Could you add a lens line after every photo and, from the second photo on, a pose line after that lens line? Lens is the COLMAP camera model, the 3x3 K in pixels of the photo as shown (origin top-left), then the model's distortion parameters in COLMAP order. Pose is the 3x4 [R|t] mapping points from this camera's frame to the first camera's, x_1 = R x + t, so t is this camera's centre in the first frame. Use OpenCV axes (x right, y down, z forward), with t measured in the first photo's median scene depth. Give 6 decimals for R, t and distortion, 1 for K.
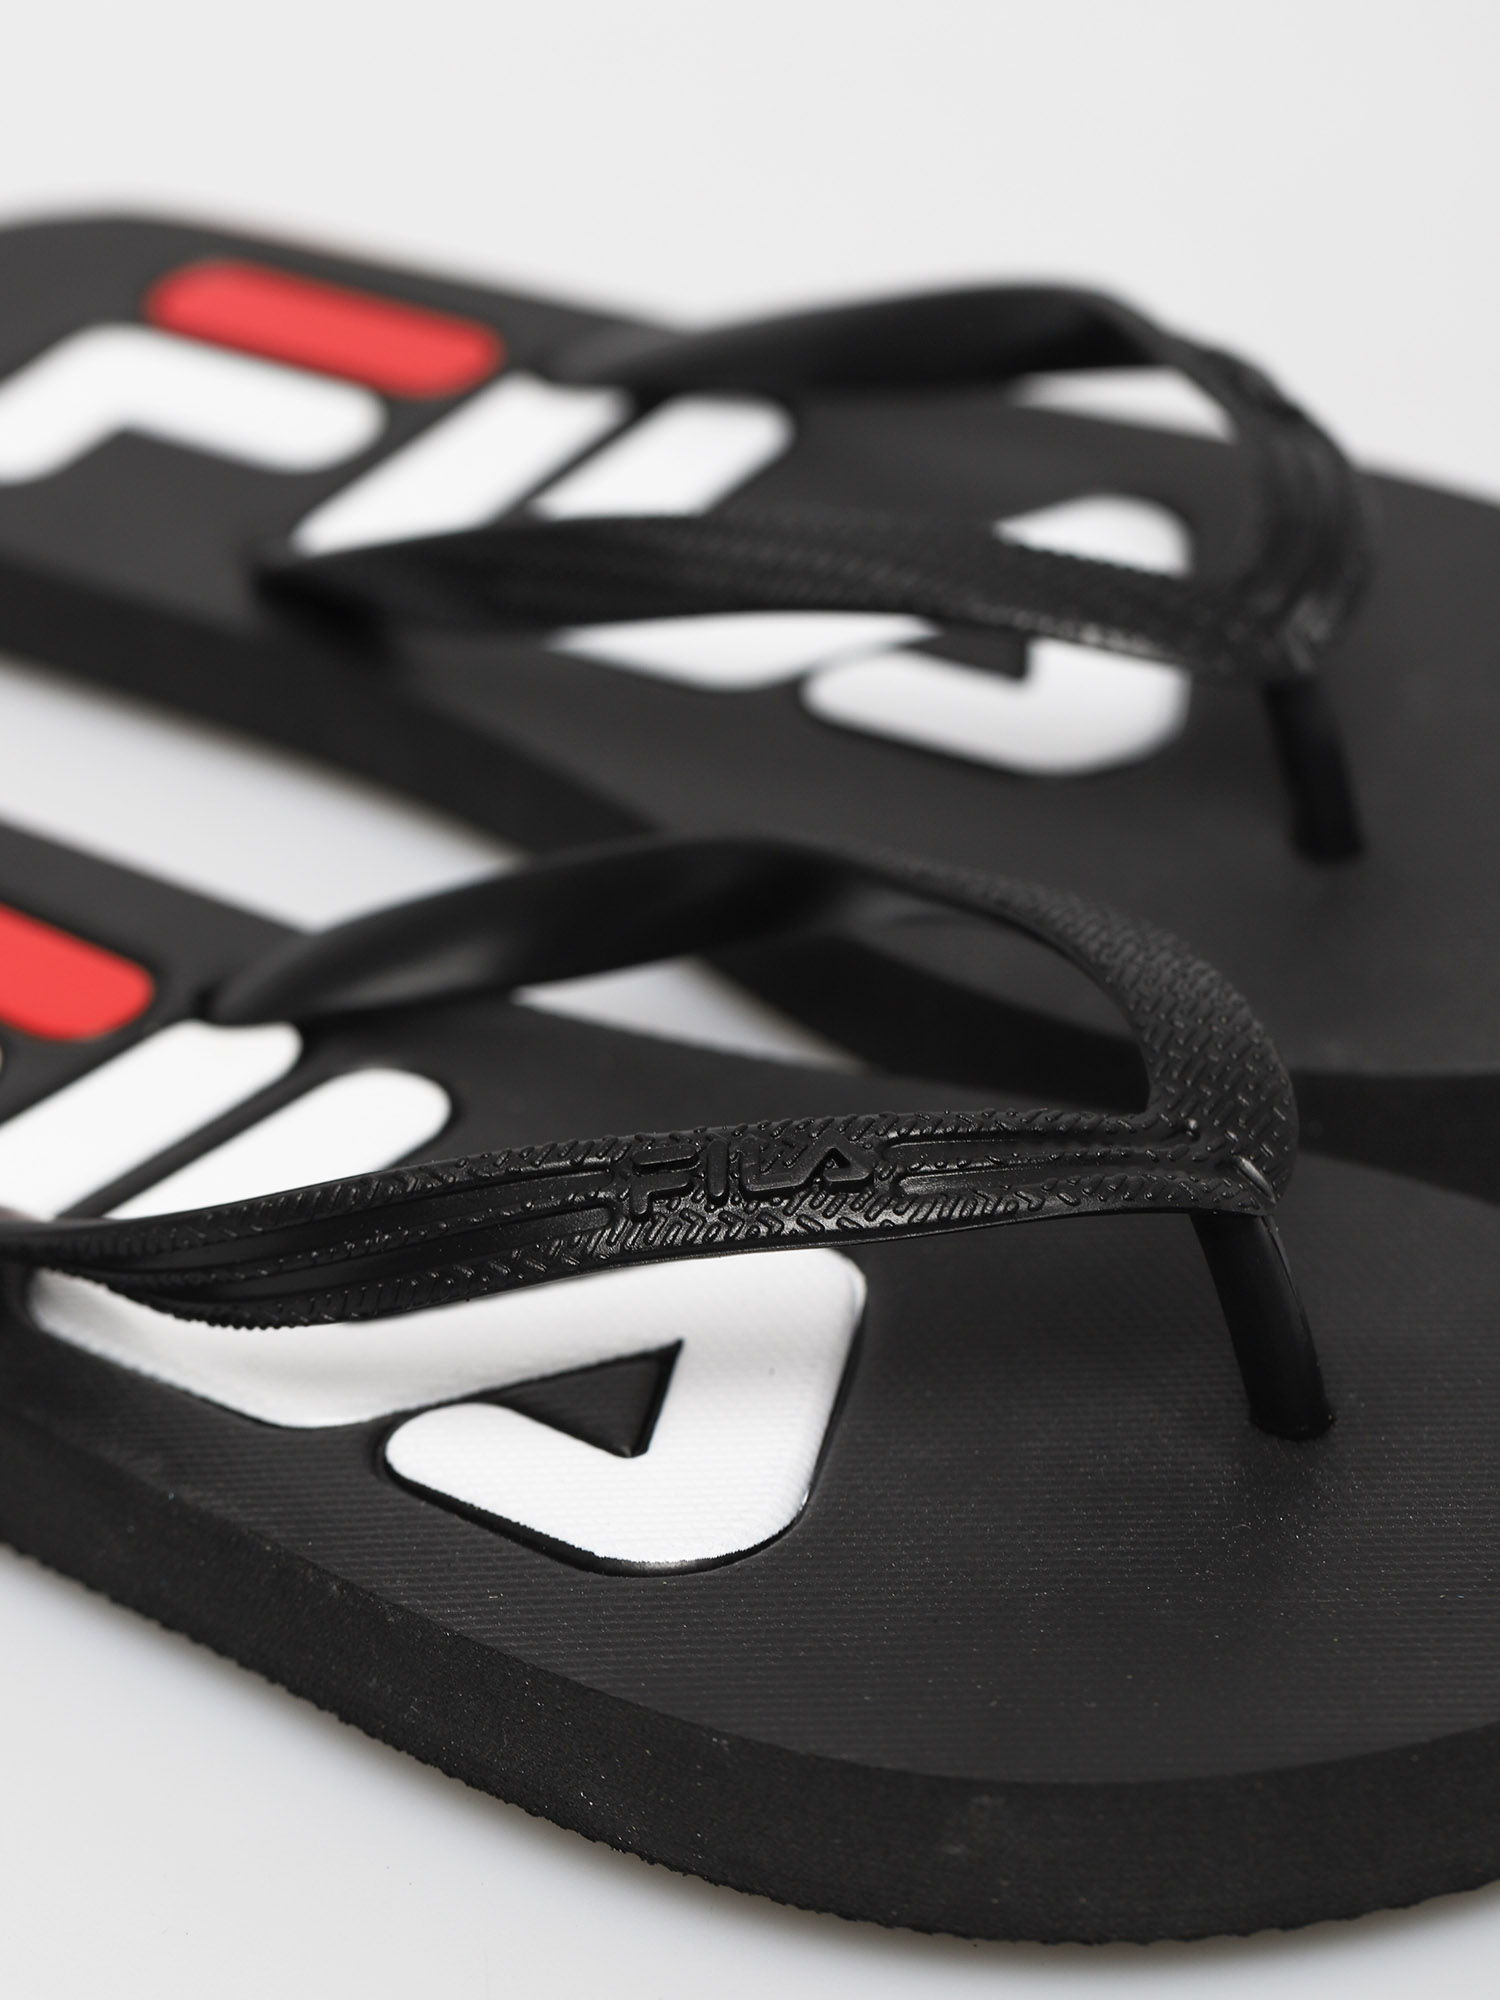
lens RADIAL K [[5637.8, 0, 750.0], [0, 5637.8, 1000.0], [0, 0, 1]] dist [-0.020830, 13.943331]
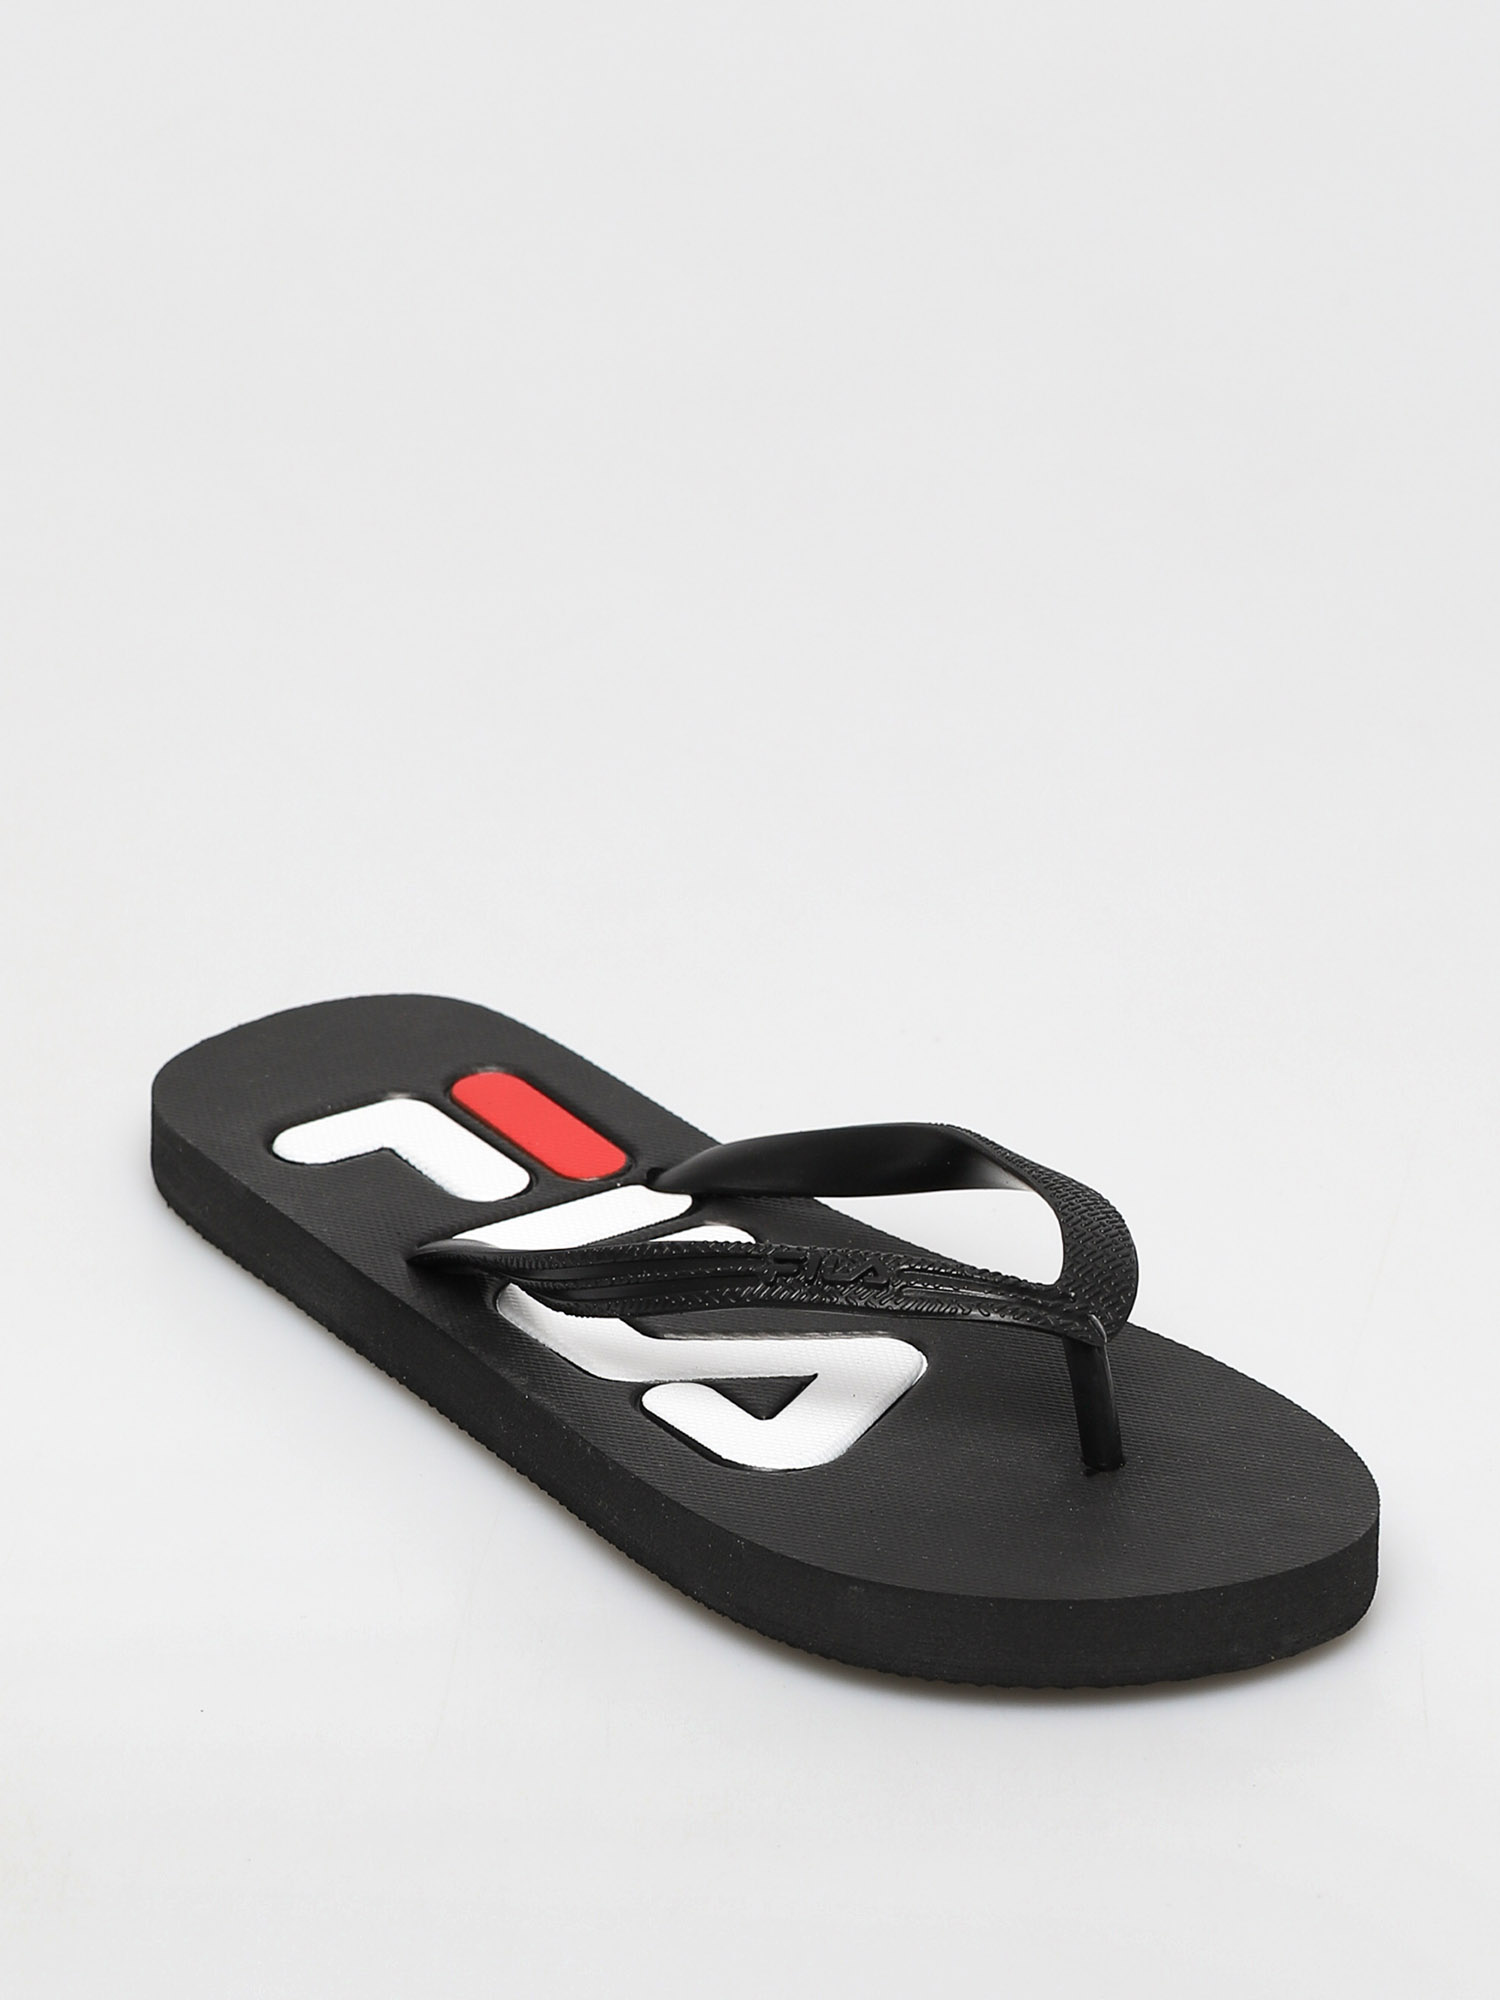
lens RADIAL K [[5637.8, 0, 750.0], [0, 5637.8, 1000.0], [0, 0, 1]] dist [-0.020830, 13.943331]
pose [[0.965585, 0.168930, -0.197760, 0.328181], [-0.185493, 0.980267, -0.068329, 0.074177], [0.182315, 0.102661, 0.977866, -0.866364]]
